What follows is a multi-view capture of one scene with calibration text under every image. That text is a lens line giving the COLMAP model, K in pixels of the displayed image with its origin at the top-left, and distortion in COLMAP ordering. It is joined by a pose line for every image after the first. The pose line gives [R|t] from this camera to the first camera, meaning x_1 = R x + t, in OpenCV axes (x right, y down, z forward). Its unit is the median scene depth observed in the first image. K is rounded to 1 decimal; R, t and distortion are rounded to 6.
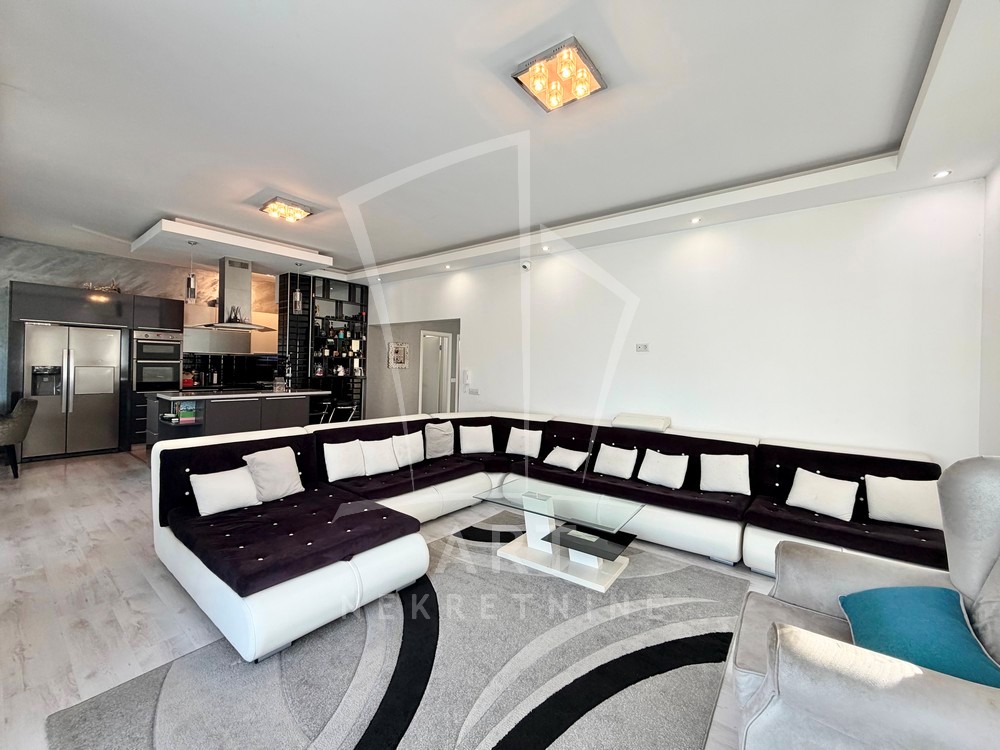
lens RADIAL K [[407.8, 0, 497.0], [0, 407.8, 364.2], [0, 0, 1]] dist [-0.000191, -0.000205]
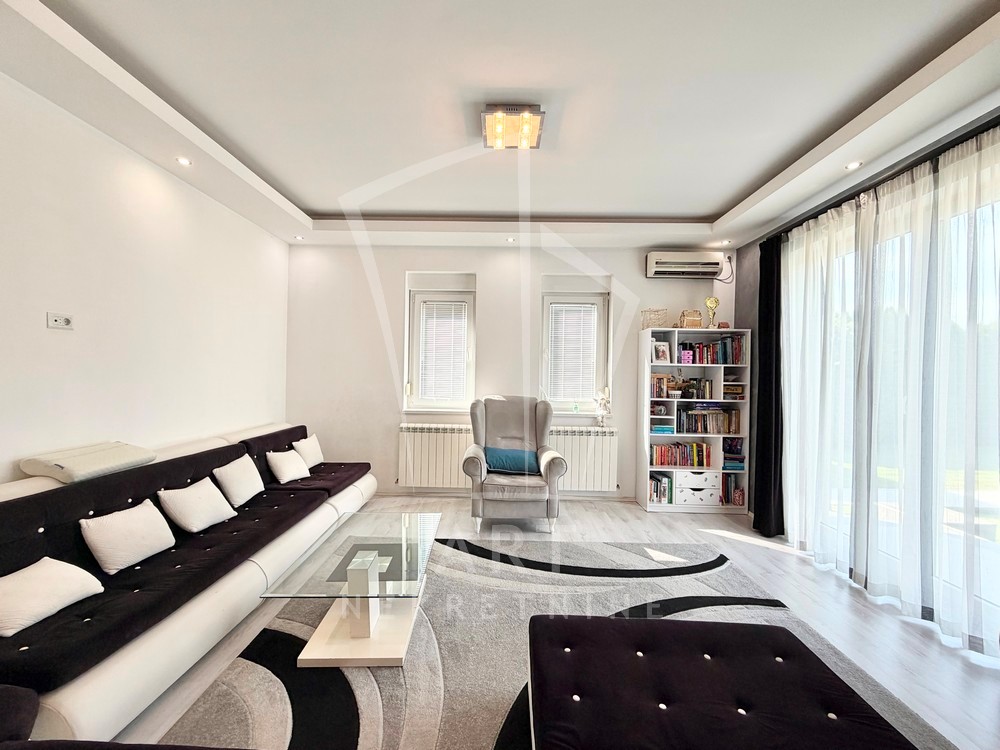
lens RADIAL K [[415.5, 0, 498.3], [0, 415.5, 377.3], [0, 0, 1]] dist [-0.000819, -0.000348]
pose [[-0.600465, -0.040147, 0.798643, -0.299145], [-0.037392, 0.999056, 0.022108, -0.001920], [-0.798776, -0.016588, -0.601399, 0.646534]]
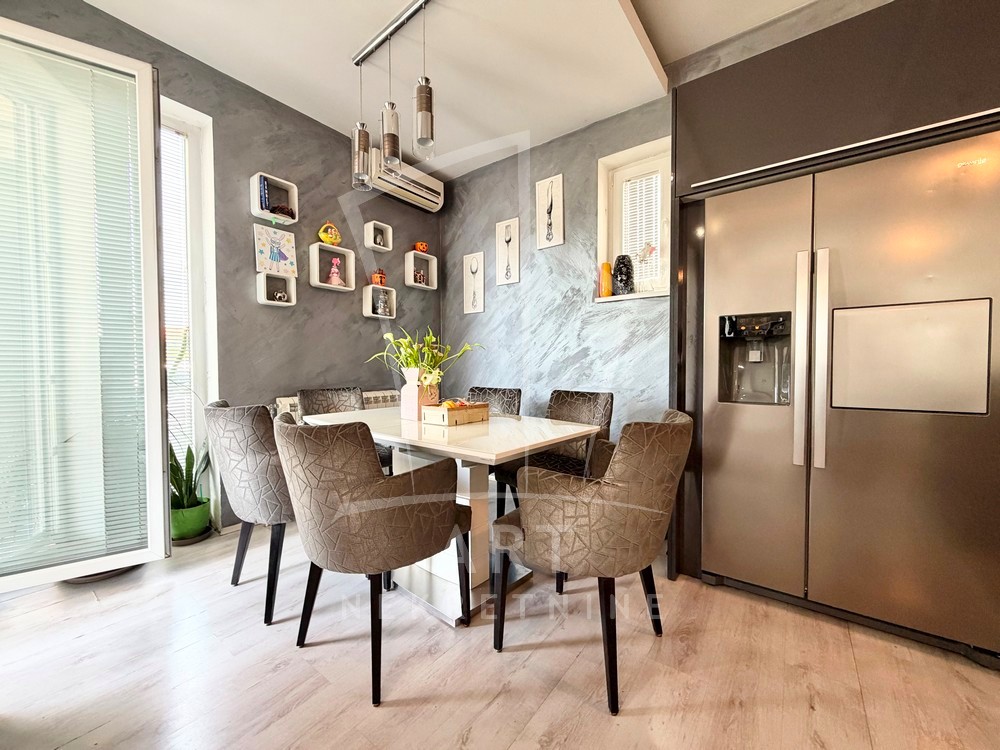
lens RADIAL K [[396.7, 0, 494.5], [0, 396.7, 377.4], [0, 0, 1]] dist [-0.001618, 0.000222]
pose [[0.014473, 0.008049, -0.999863, -0.717689], [0.005814, 0.999950, 0.008133, 0.047188], [0.999878, -0.005931, 0.014426, 0.715430]]
